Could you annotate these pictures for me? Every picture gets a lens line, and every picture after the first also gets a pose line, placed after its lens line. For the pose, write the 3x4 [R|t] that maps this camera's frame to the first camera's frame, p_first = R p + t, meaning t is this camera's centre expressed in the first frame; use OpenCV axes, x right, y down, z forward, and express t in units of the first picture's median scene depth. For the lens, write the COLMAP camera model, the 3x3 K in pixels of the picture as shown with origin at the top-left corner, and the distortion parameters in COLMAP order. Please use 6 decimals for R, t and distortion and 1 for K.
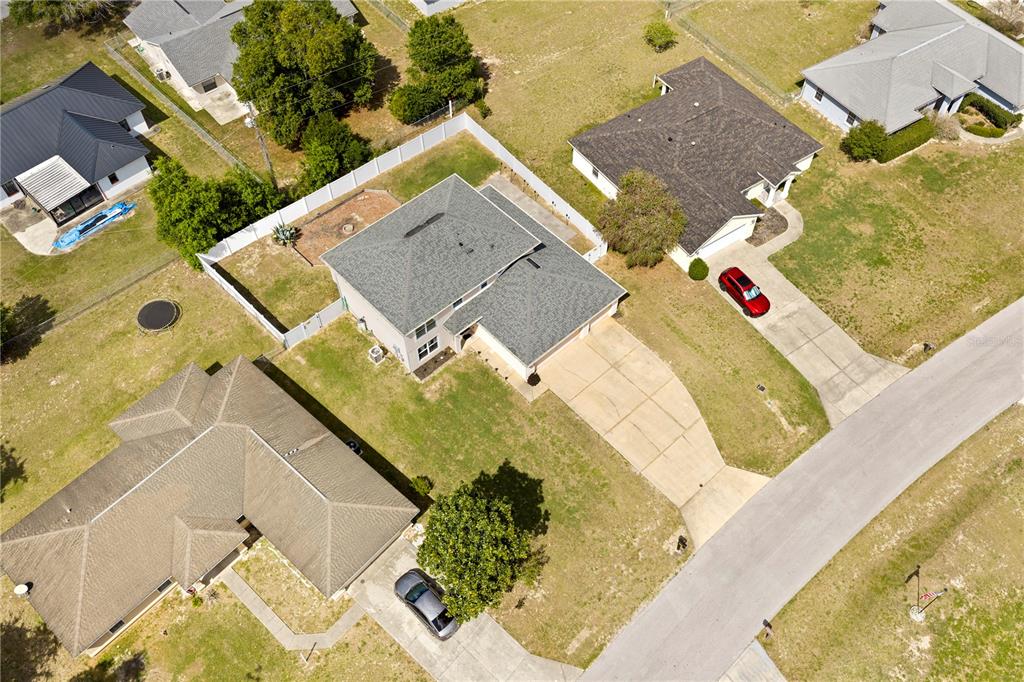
lens RADIAL K [[855.0, 0, 511.3], [0, 855.0, 343.0], [0, 0, 1]] dist [0.001393, -0.002078]
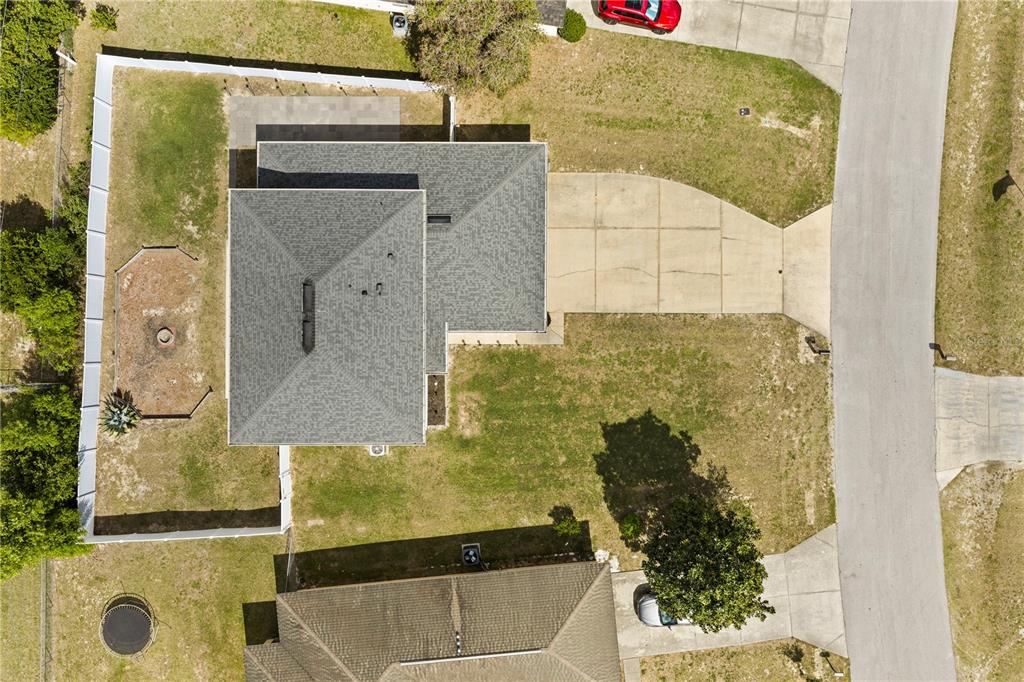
lens RADIAL K [[855.0, 0, 510.9], [0, 855.0, 343.0], [0, 0, 1]] dist [0.001393, -0.002078]
pose [[0.674637, -0.738149, 0.001029, -0.010731], [0.598053, 0.547411, 0.585384, -0.435005], [-0.432664, -0.394307, 0.810755, 0.386670]]
